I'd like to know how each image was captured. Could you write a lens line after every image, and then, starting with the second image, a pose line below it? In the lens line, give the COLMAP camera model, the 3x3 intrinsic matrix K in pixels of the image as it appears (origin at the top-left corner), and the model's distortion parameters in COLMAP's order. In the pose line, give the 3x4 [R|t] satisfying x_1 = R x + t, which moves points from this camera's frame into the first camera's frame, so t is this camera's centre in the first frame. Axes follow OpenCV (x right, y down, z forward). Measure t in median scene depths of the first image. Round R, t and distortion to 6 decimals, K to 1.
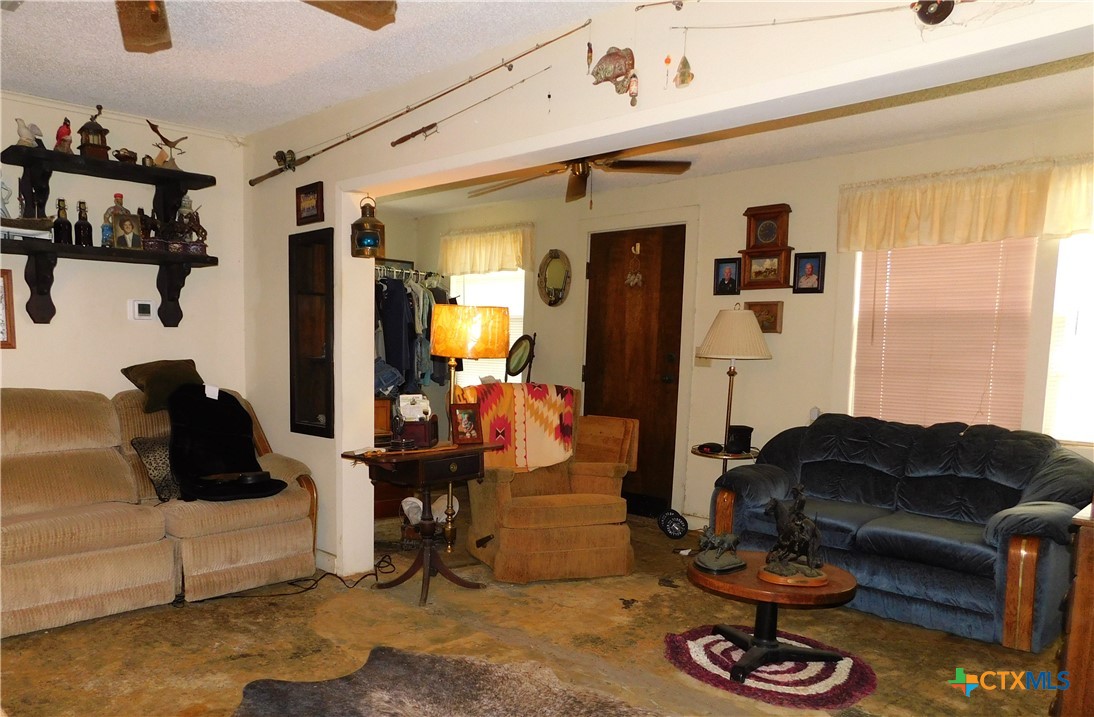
lens RADIAL K [[785.9, 0, 501.2], [0, 785.9, 437.1], [0, 0, 1]] dist [-0.046478, 0.003152]
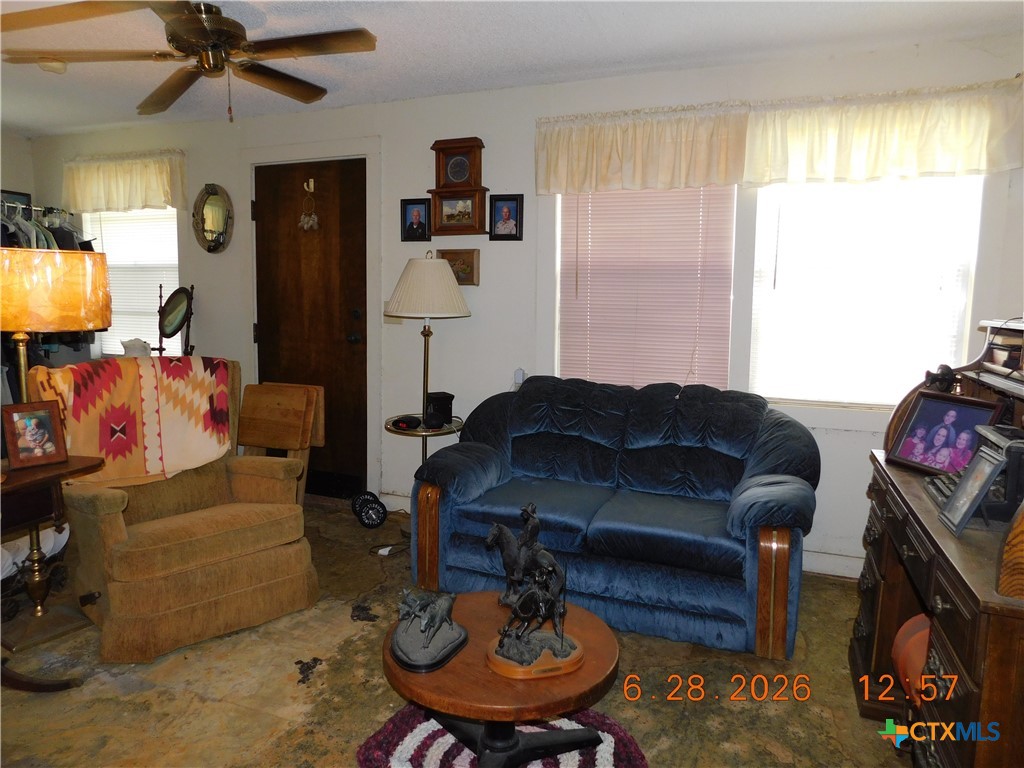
lens RADIAL K [[680.9, 0, 518.7], [0, 680.9, 382.0], [0, 0, 1]] dist [-0.074518, 0.059066]
pose [[0.910958, -0.059355, 0.408206, 0.086913], [0.050878, 0.998205, 0.031605, -0.050403], [-0.409349, -0.008022, 0.912342, 0.305074]]
